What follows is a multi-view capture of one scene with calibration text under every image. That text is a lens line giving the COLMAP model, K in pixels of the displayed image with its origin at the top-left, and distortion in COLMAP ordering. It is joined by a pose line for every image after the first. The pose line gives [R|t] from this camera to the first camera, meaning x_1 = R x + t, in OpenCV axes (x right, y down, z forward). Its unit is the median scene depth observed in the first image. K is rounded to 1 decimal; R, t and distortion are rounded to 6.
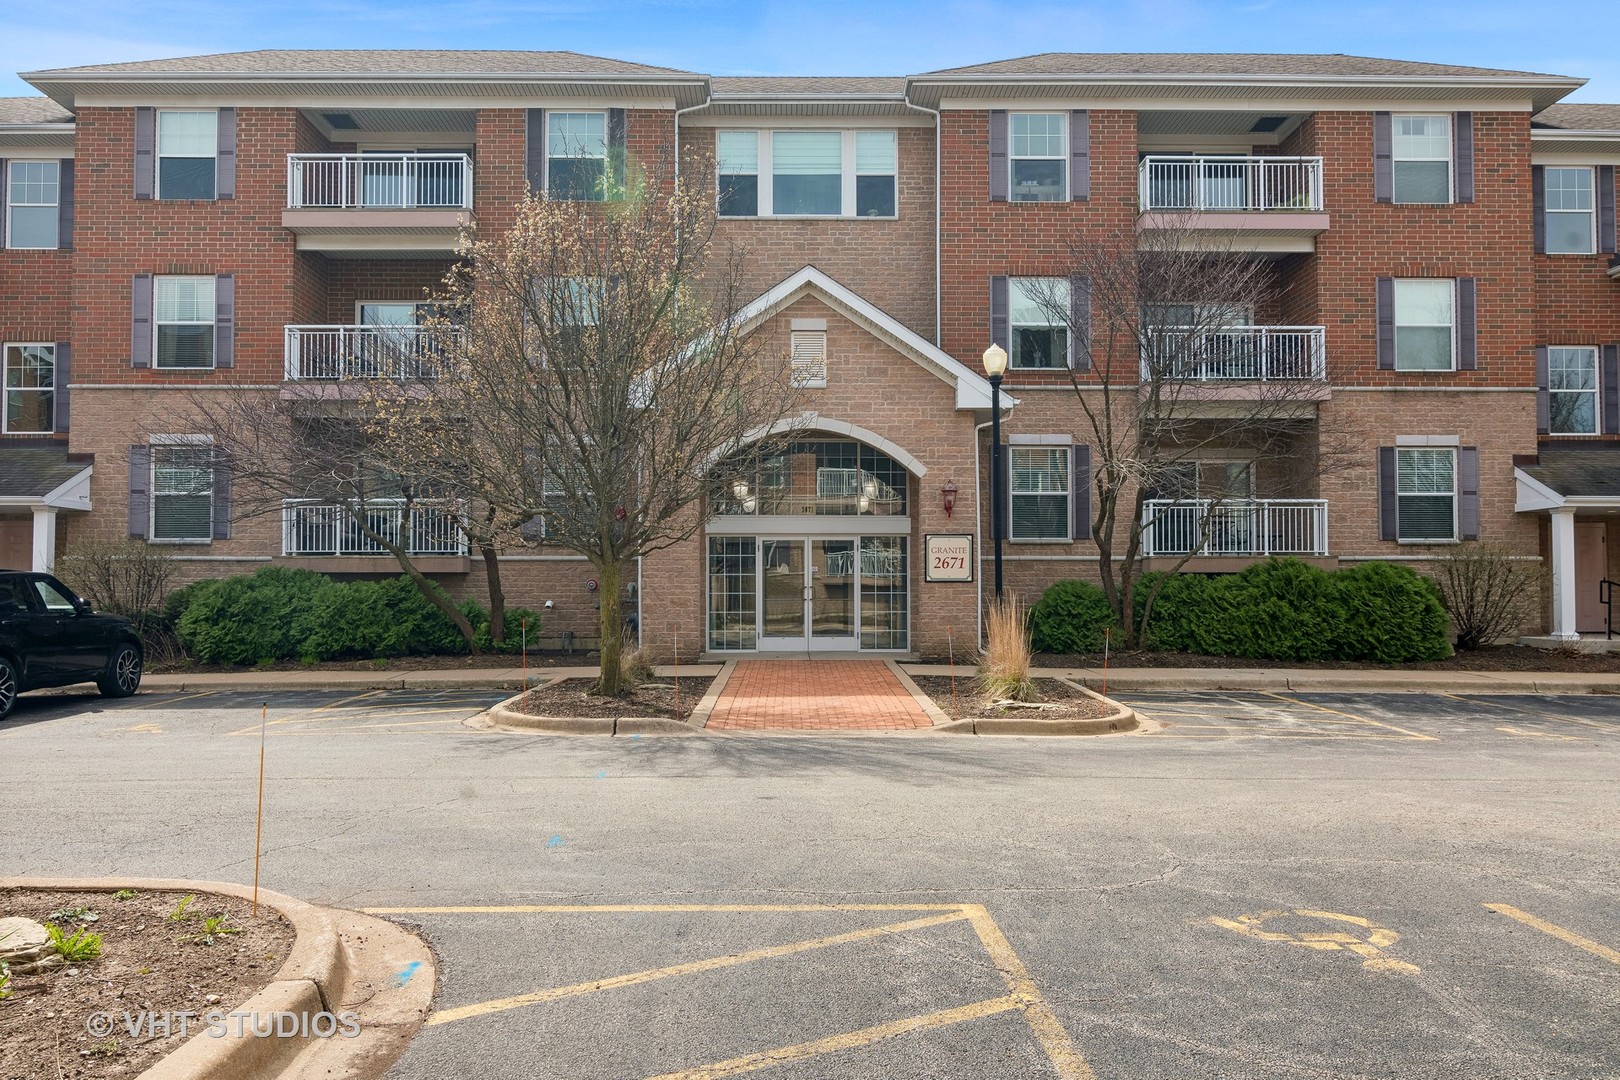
lens RADIAL K [[939.8, 0, 814.2], [0, 939.8, 550.8], [0, 0, 1]] dist [-0.008160, -0.000396]
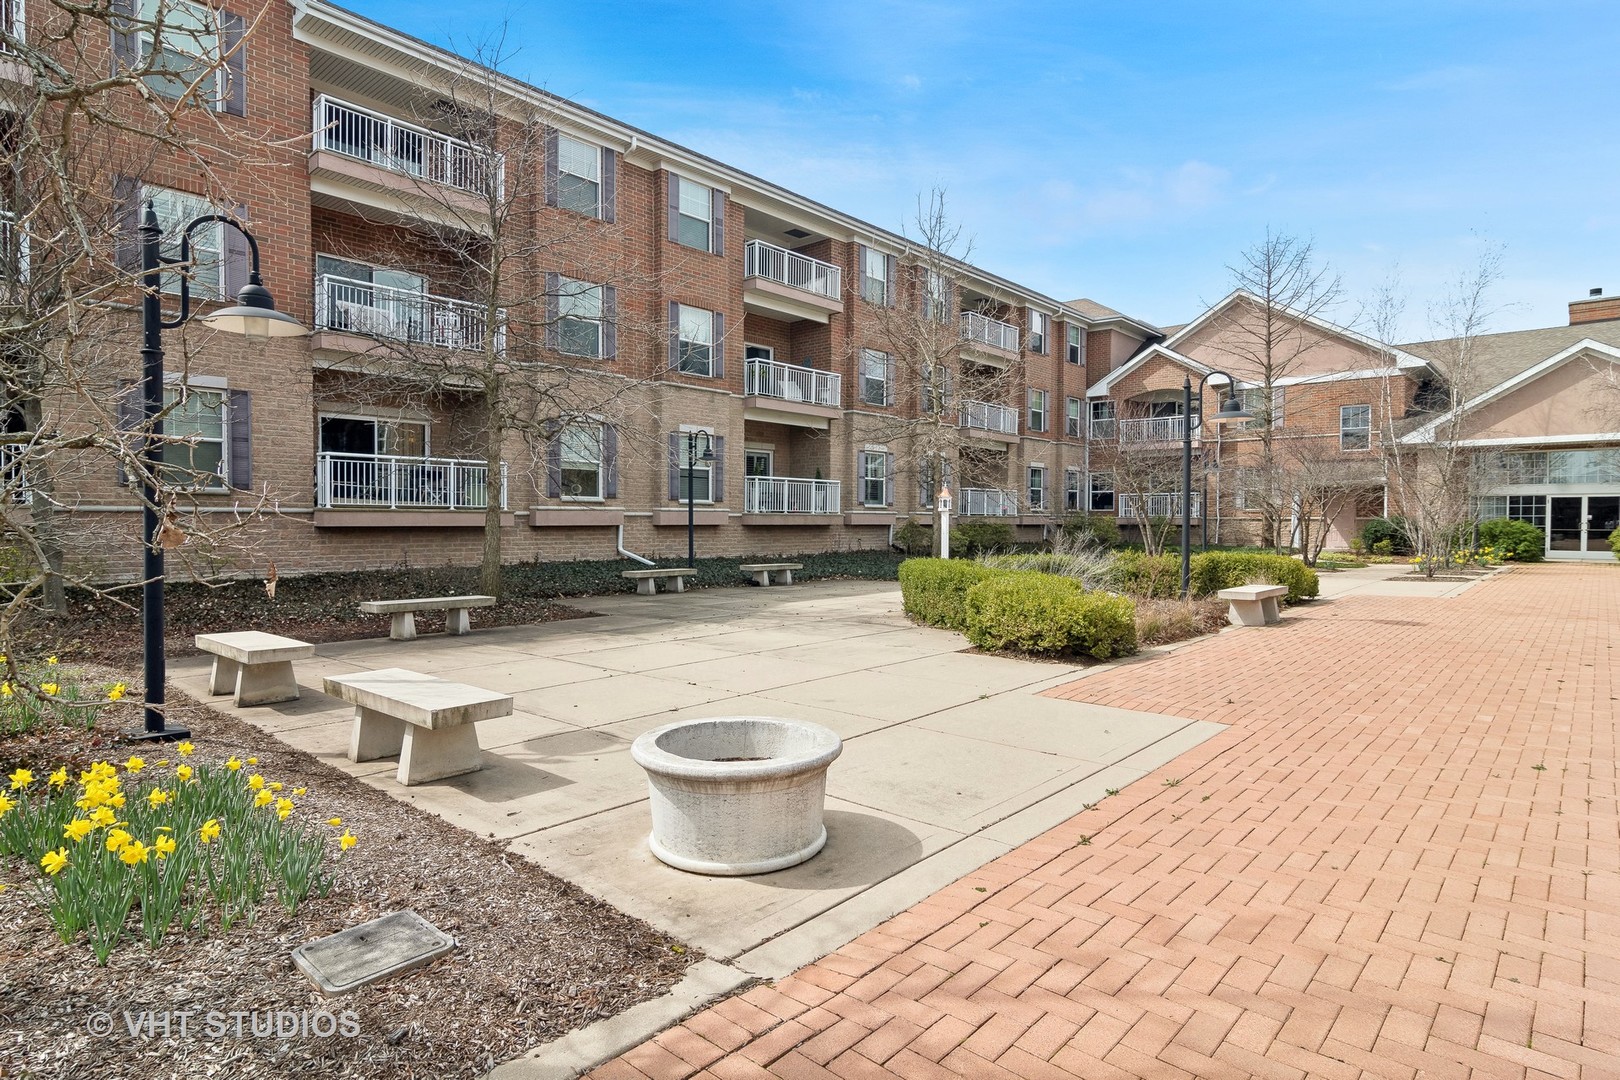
lens RADIAL K [[882.3, 0, 807.2], [0, 882.3, 531.4], [0, 0, 1]] dist [-0.008496, -0.000631]
pose [[0.672268, -0.007448, 0.740271, -0.607756], [-0.015694, 0.999581, 0.024310, -0.001151], [-0.740142, -0.027961, 0.671869, 0.005853]]
